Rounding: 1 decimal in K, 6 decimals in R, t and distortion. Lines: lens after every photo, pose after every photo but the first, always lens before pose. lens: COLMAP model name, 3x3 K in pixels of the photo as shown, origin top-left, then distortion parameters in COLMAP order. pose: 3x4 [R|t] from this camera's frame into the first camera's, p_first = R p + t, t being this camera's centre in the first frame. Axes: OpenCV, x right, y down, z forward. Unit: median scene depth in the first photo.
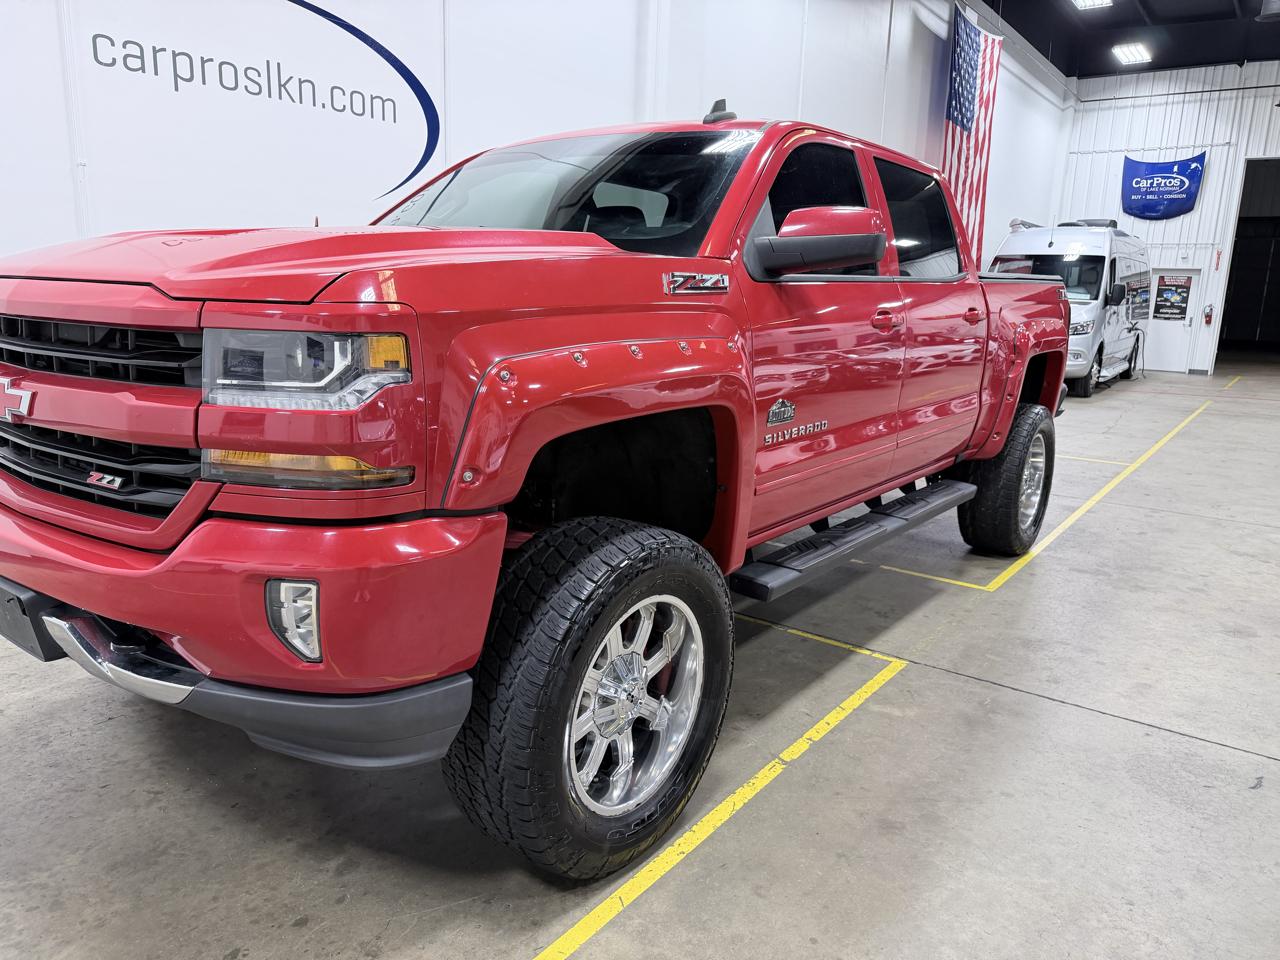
lens RADIAL K [[899.1, 0, 642.1], [0, 899.1, 480.1], [0, 0, 1]] dist [0.035593, -0.037890]
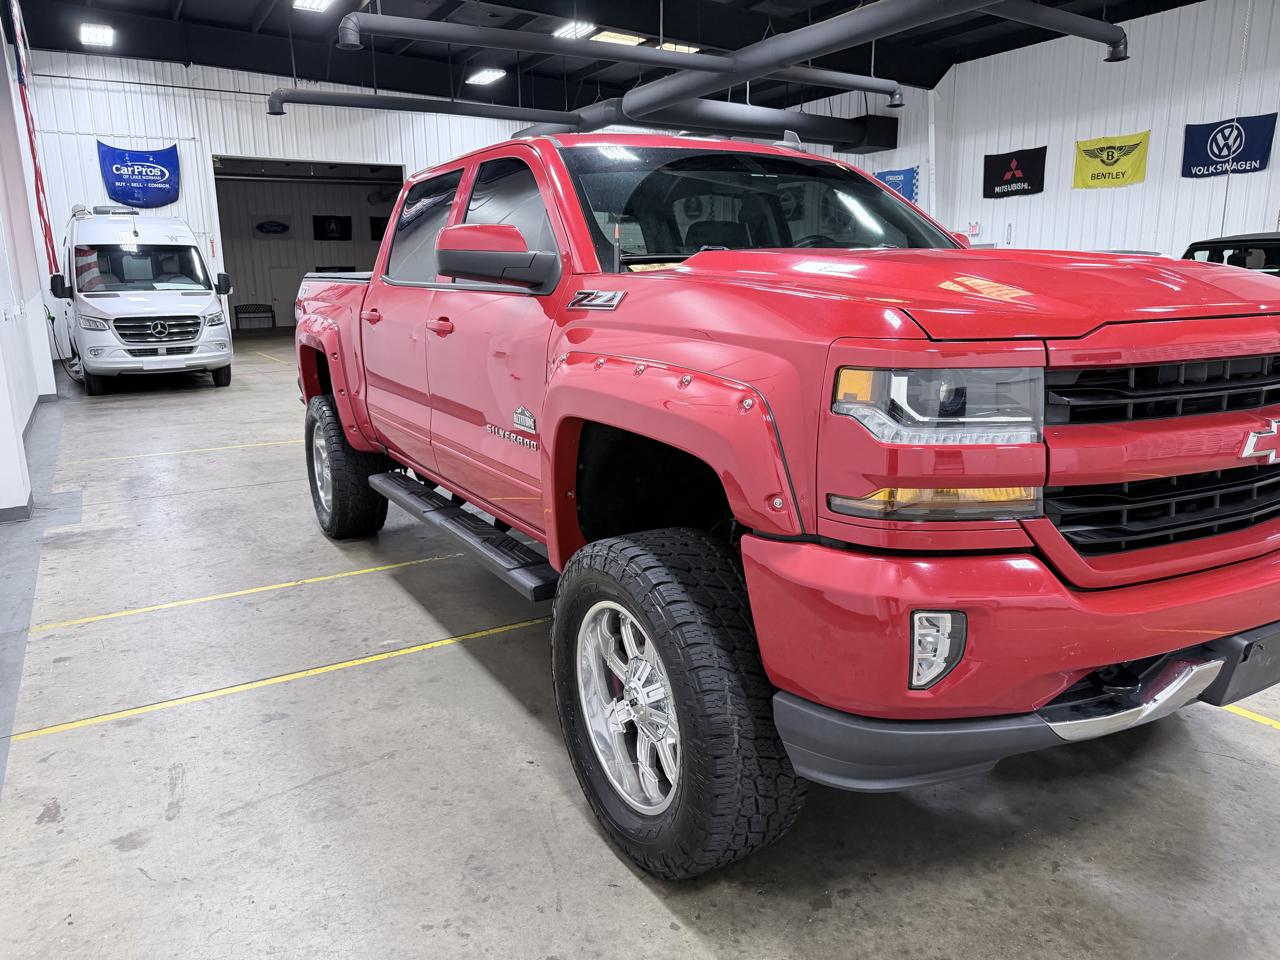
lens RADIAL K [[905.2, 0, 635.8], [0, 905.2, 479.8], [0, 0, 1]] dist [0.006194, -0.005848]
pose [[0.389117, -0.232820, 0.891282, -0.689659], [0.217074, 0.963462, 0.156905, -0.131105], [-0.895247, 0.132420, 0.425439, 0.449786]]
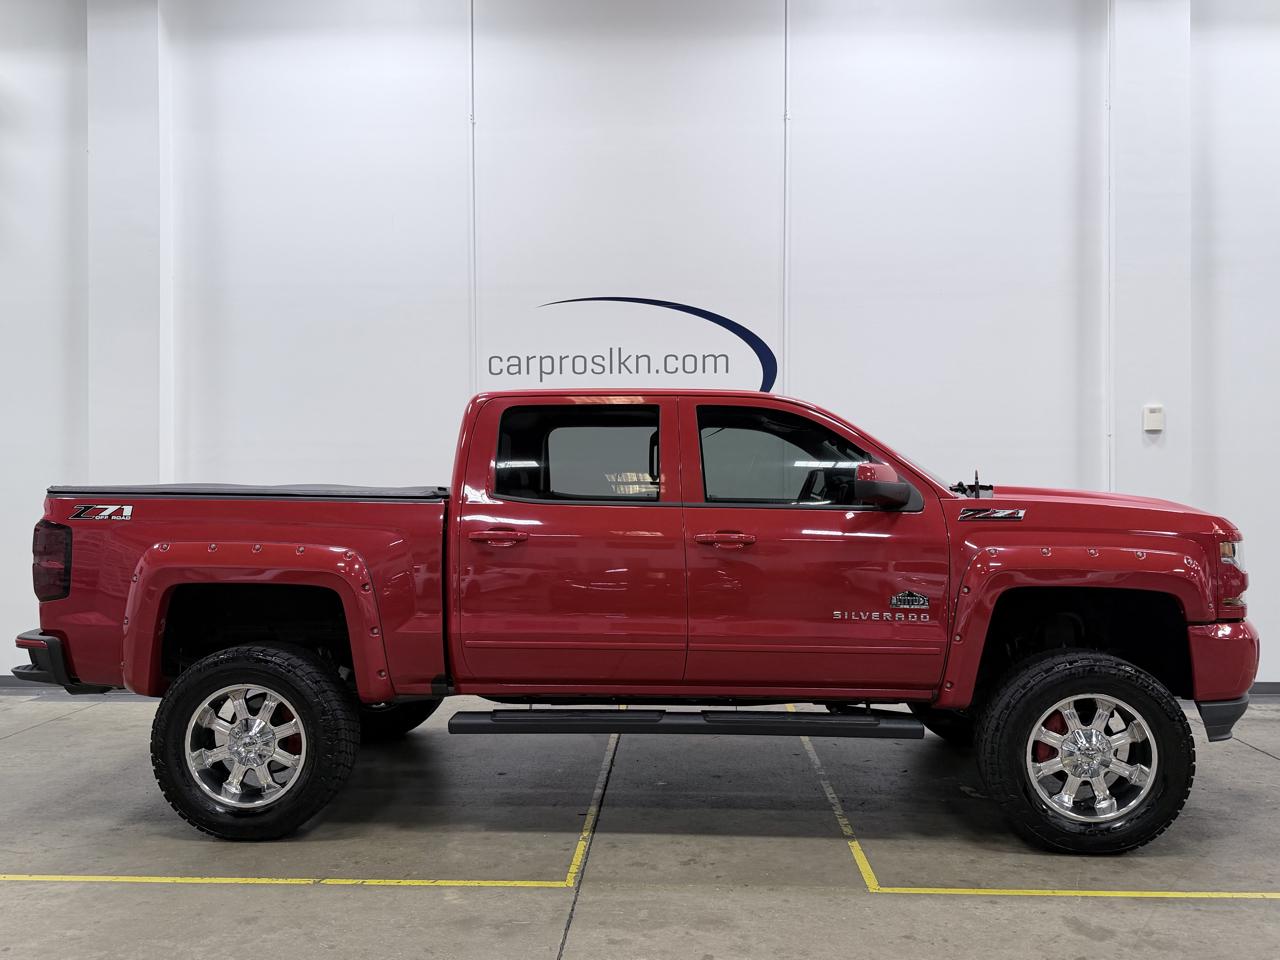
lens RADIAL K [[1057.6, 0, 655.9], [0, 1057.6, 474.7], [0, 0, 1]] dist [0.052543, -0.074655]
pose [[0.567097, -0.036381, -0.822847, 0.901174], [-0.154184, 0.976675, -0.149444, -0.053741], [0.809091, 0.211619, 0.548260, 0.229410]]
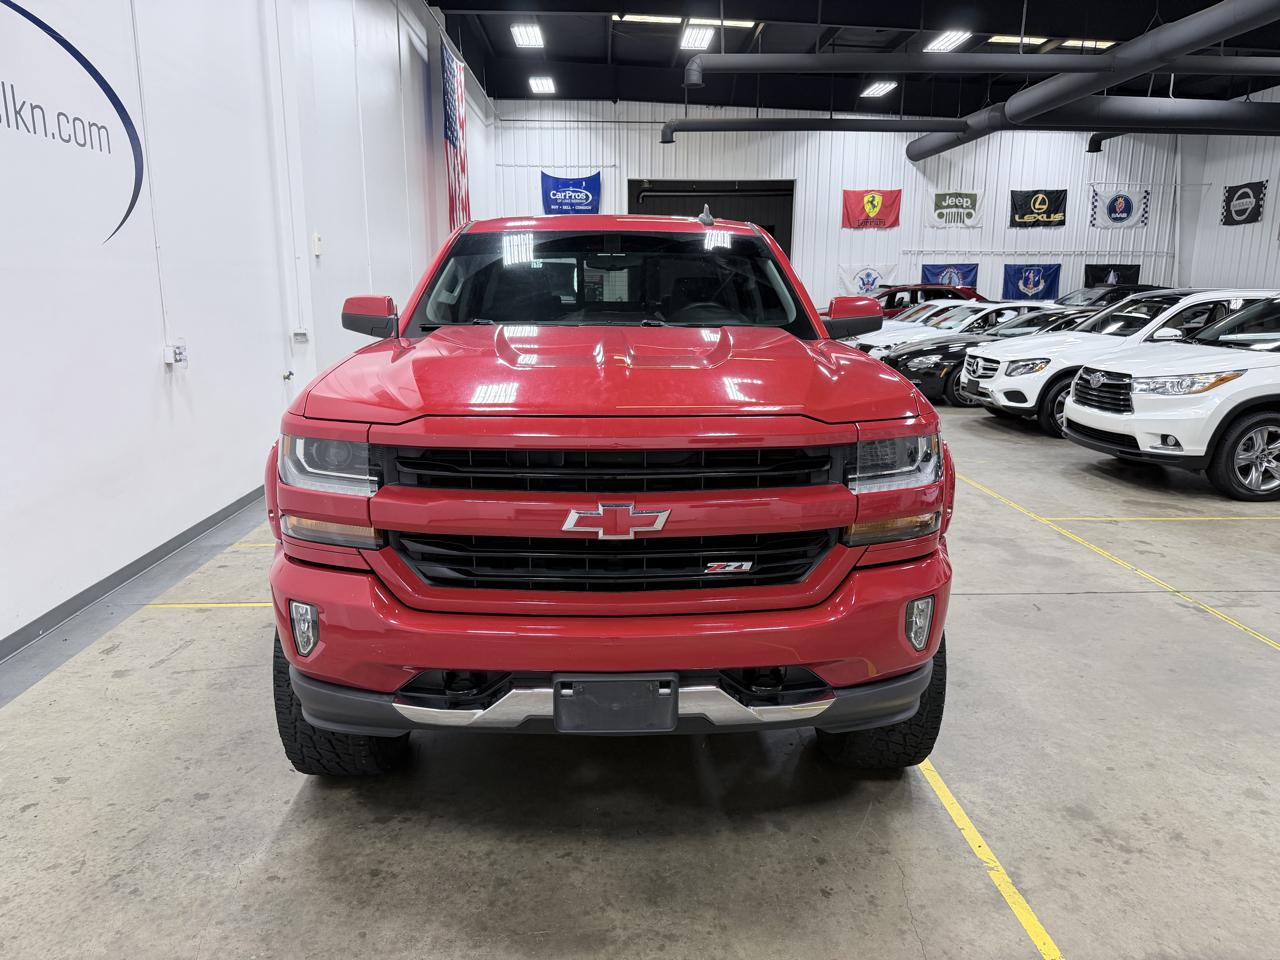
lens RADIAL K [[900.7, 0, 640.0], [0, 900.7, 480.0], [0, 0, 1]] dist [0.034737, -0.041338]
pose [[0.780603, -0.160688, 0.604018, -0.508879], [0.150775, 0.986259, 0.067522, -0.079945], [-0.606569, 0.038363, 0.794105, 0.024945]]
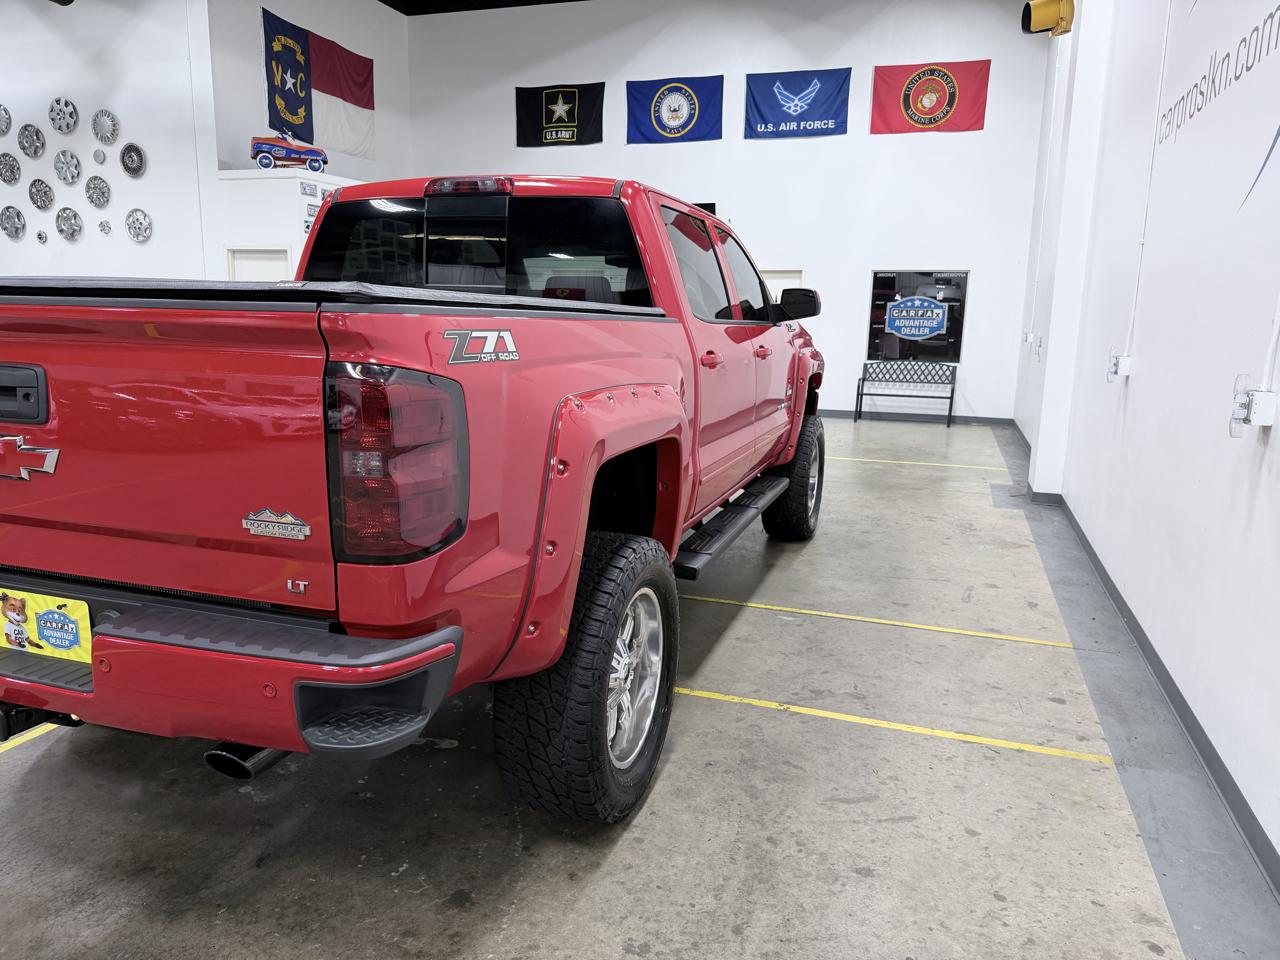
lens RADIAL K [[899.1, 0, 642.1], [0, 899.1, 480.1], [0, 0, 1]] dist [0.035593, -0.037890]
pose [[-0.951105, 0.008179, -0.308759, 0.255657], [-0.112546, 0.921745, 0.371106, -0.362255], [0.287633, 0.387710, -0.875756, 1.627271]]
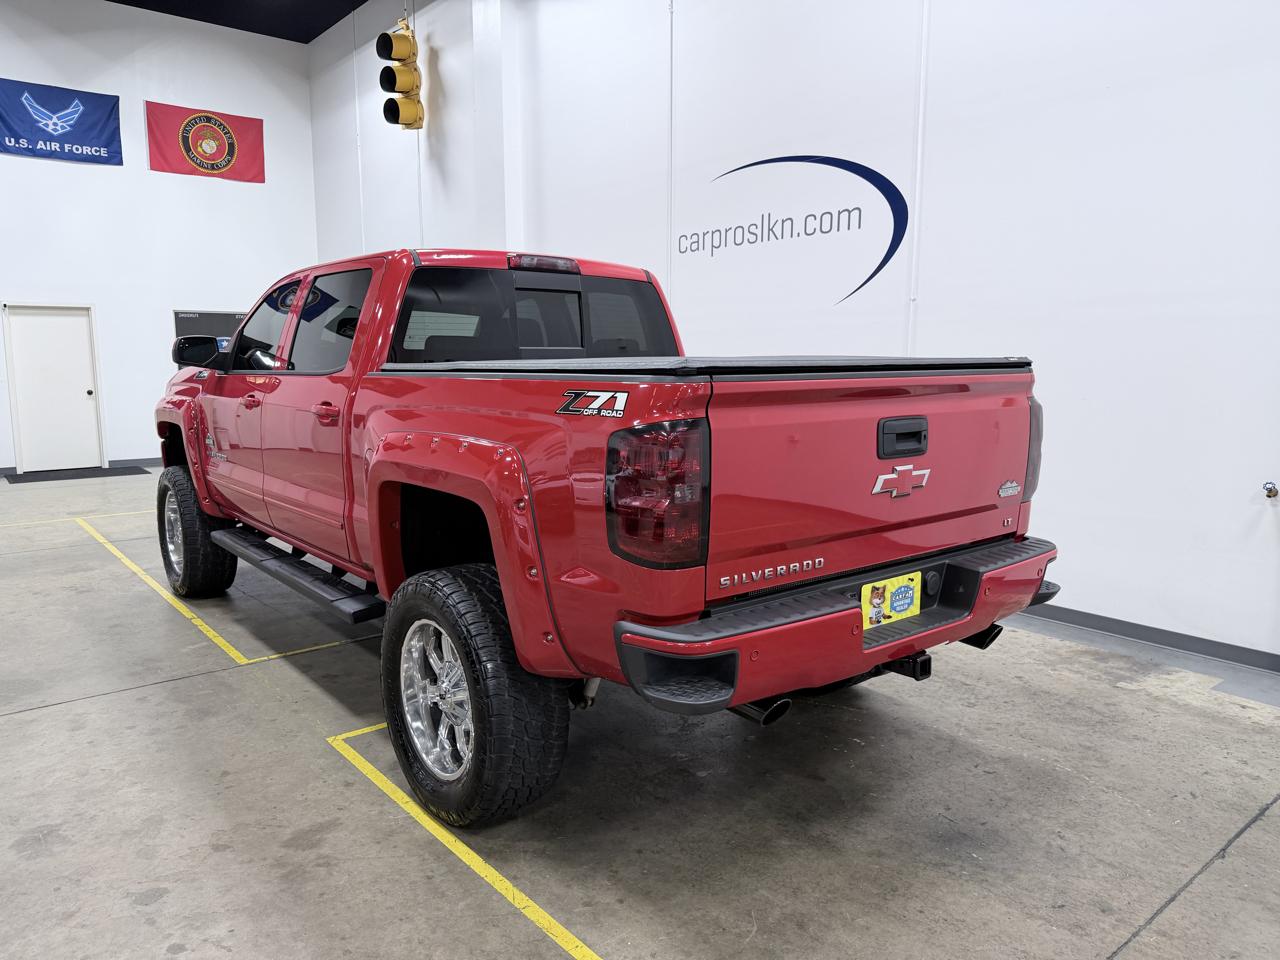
lens RADIAL K [[906.2, 0, 630.6], [0, 906.2, 474.7], [0, 0, 1]] dist [0.082176, -0.080799]
pose [[-0.253358, 0.099887, -0.962202, 0.947861], [-0.209795, 0.965309, 0.155451, -0.259769], [0.944349, 0.241250, -0.223613, 1.194368]]
